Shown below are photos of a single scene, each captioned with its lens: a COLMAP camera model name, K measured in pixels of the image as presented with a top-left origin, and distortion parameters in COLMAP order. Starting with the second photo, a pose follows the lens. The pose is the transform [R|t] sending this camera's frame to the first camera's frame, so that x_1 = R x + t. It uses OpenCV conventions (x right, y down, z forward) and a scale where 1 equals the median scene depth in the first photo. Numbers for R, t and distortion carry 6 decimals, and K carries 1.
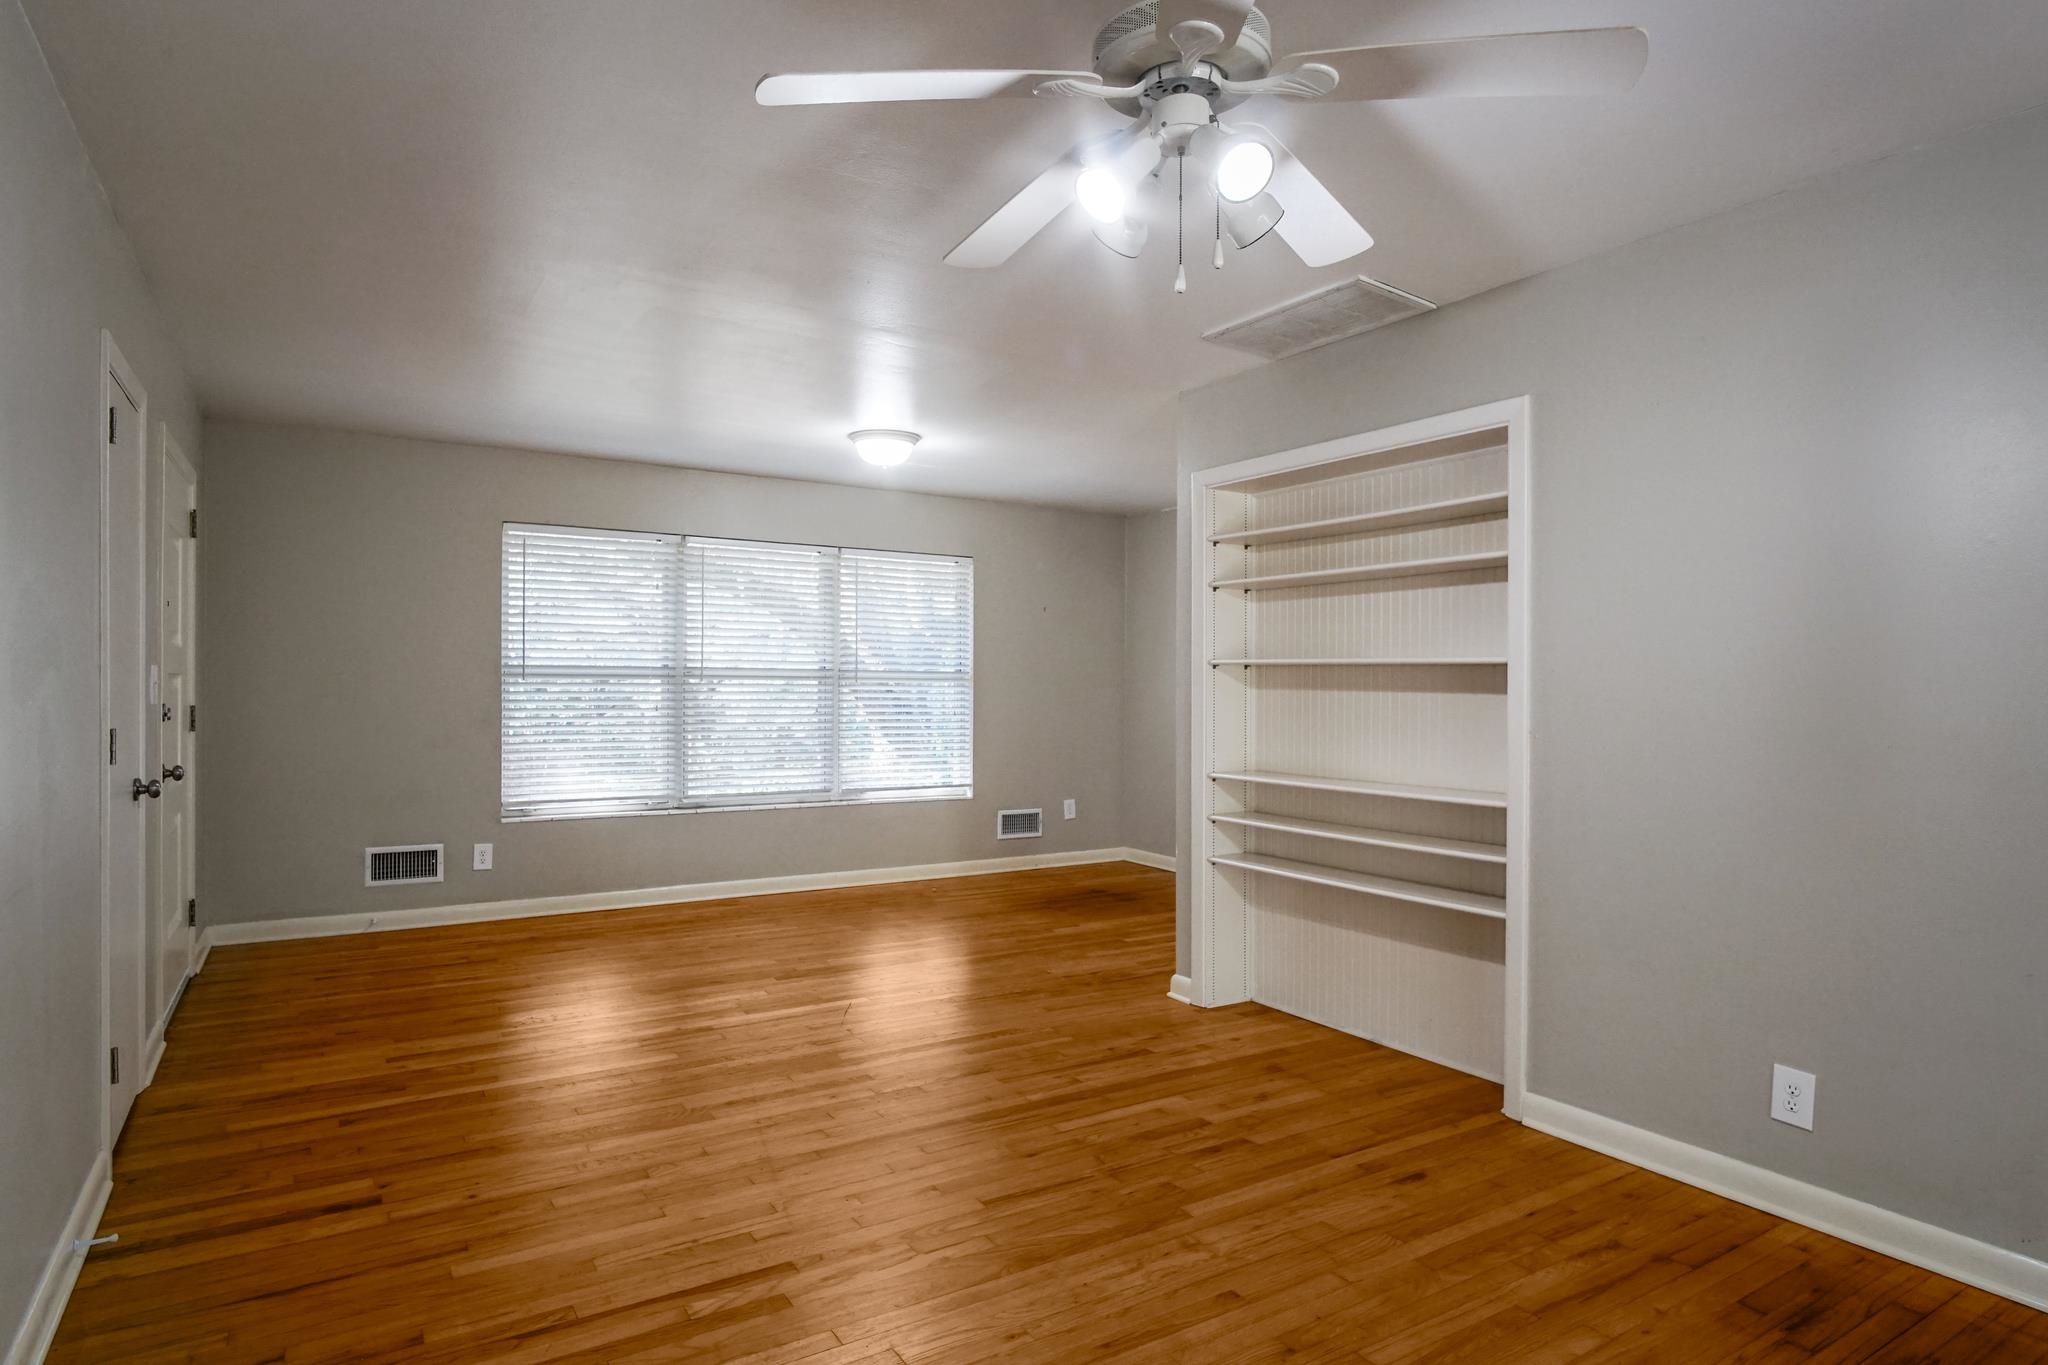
lens RADIAL K [[1117.2, 0, 1035.8], [0, 1117.2, 685.5], [0, 0, 1]] dist [-0.017738, 0.007444]
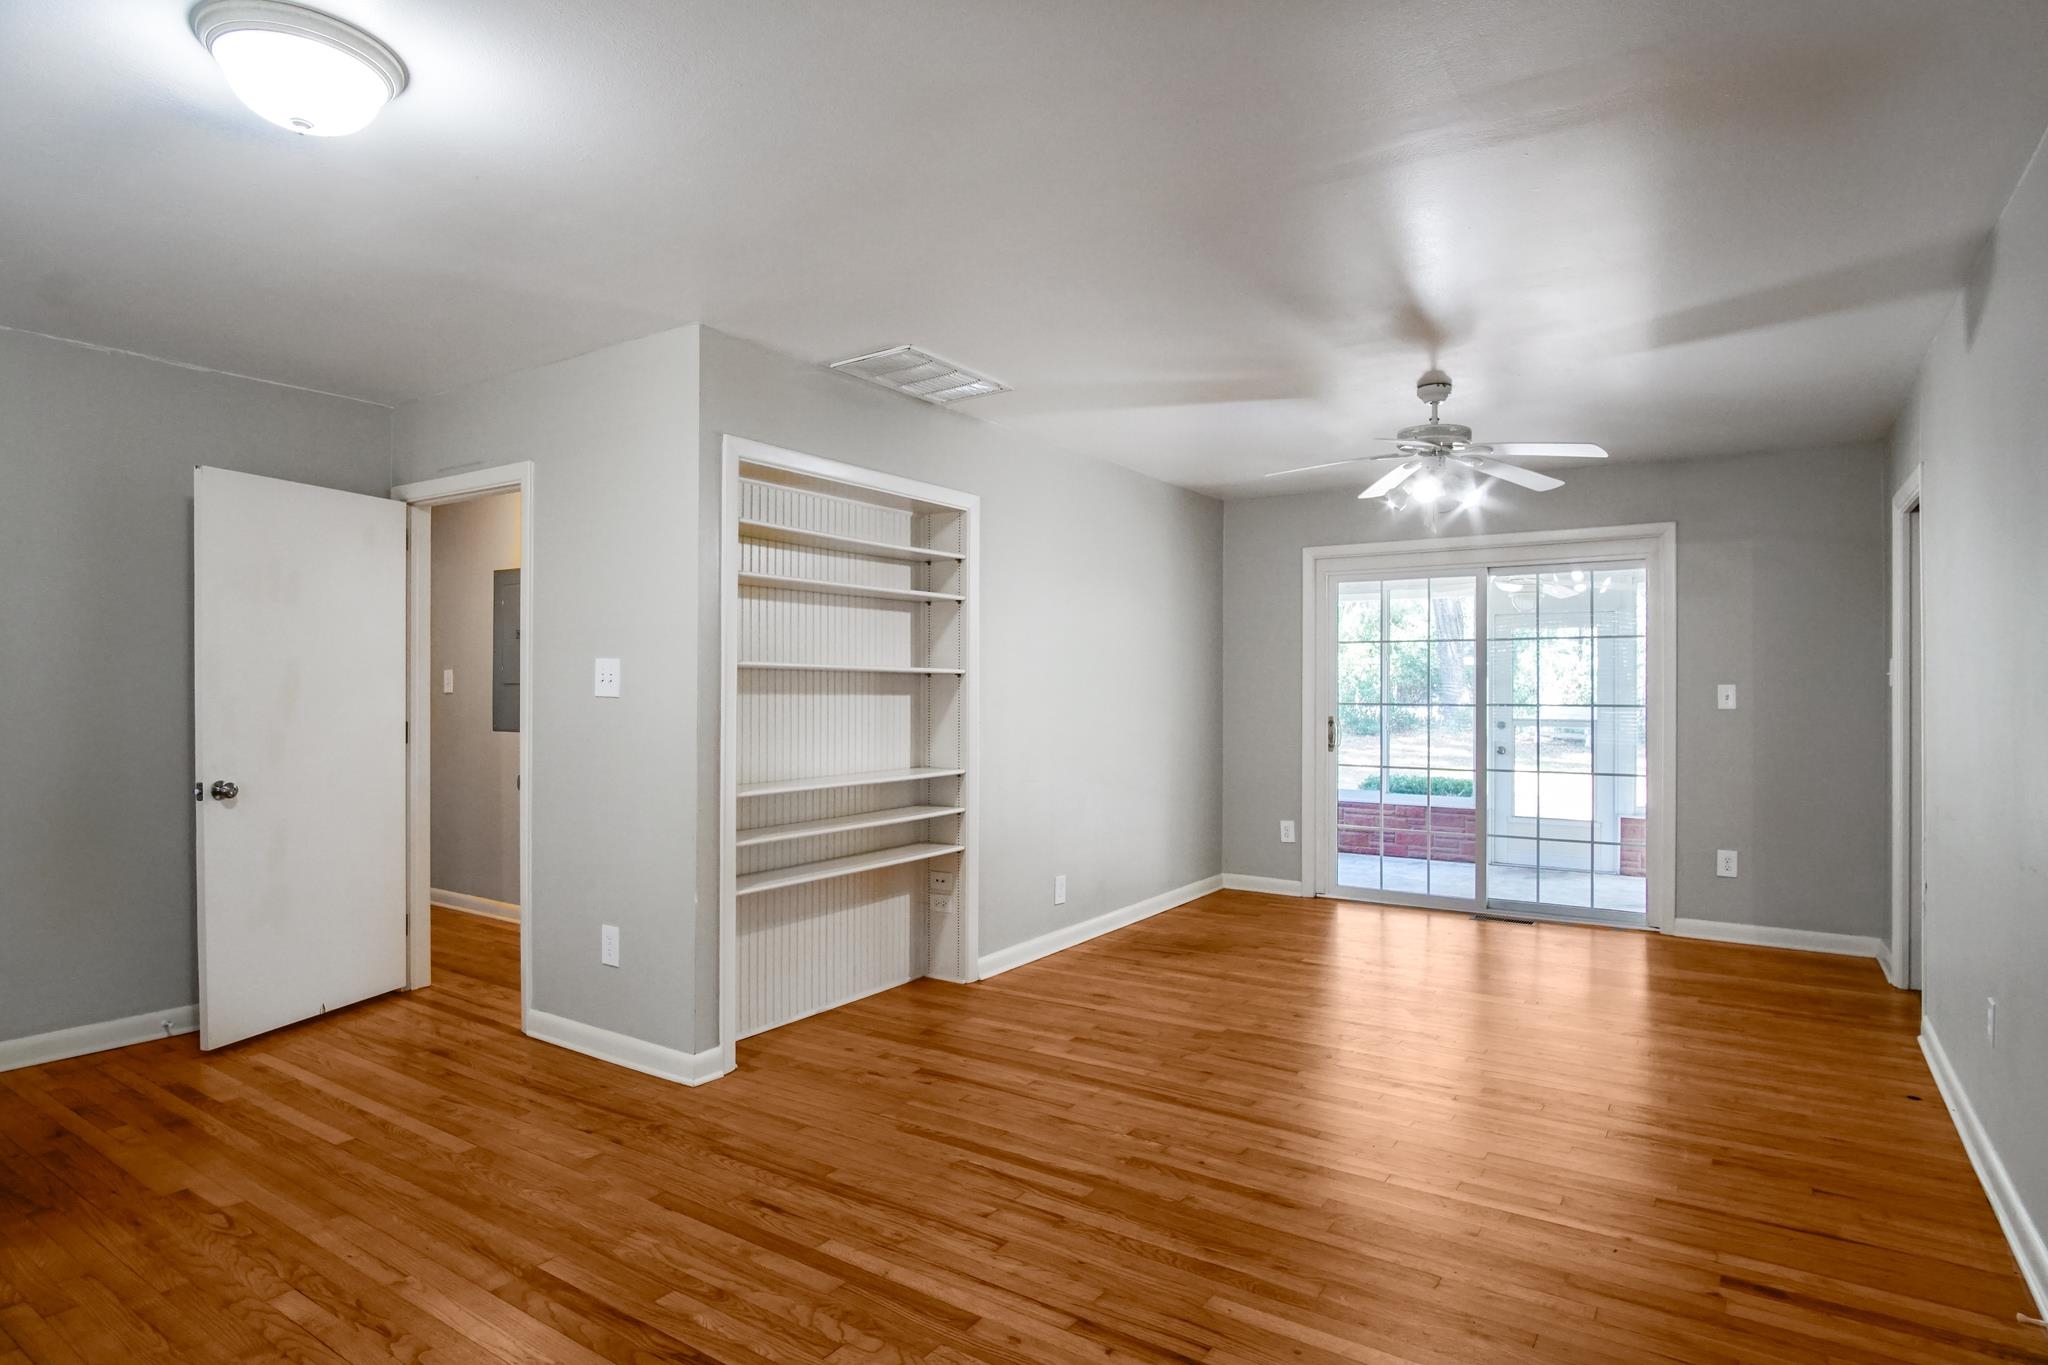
lens RADIAL K [[1117.2, 0, 1037.0], [0, 1117.2, 686.1], [0, 0, 1]] dist [-0.017738, 0.007444]
pose [[-0.404526, -0.007882, 0.914492, -0.984029], [-0.008788, 0.999950, 0.004731, -0.012995], [-0.914484, -0.006123, -0.404576, 1.558323]]
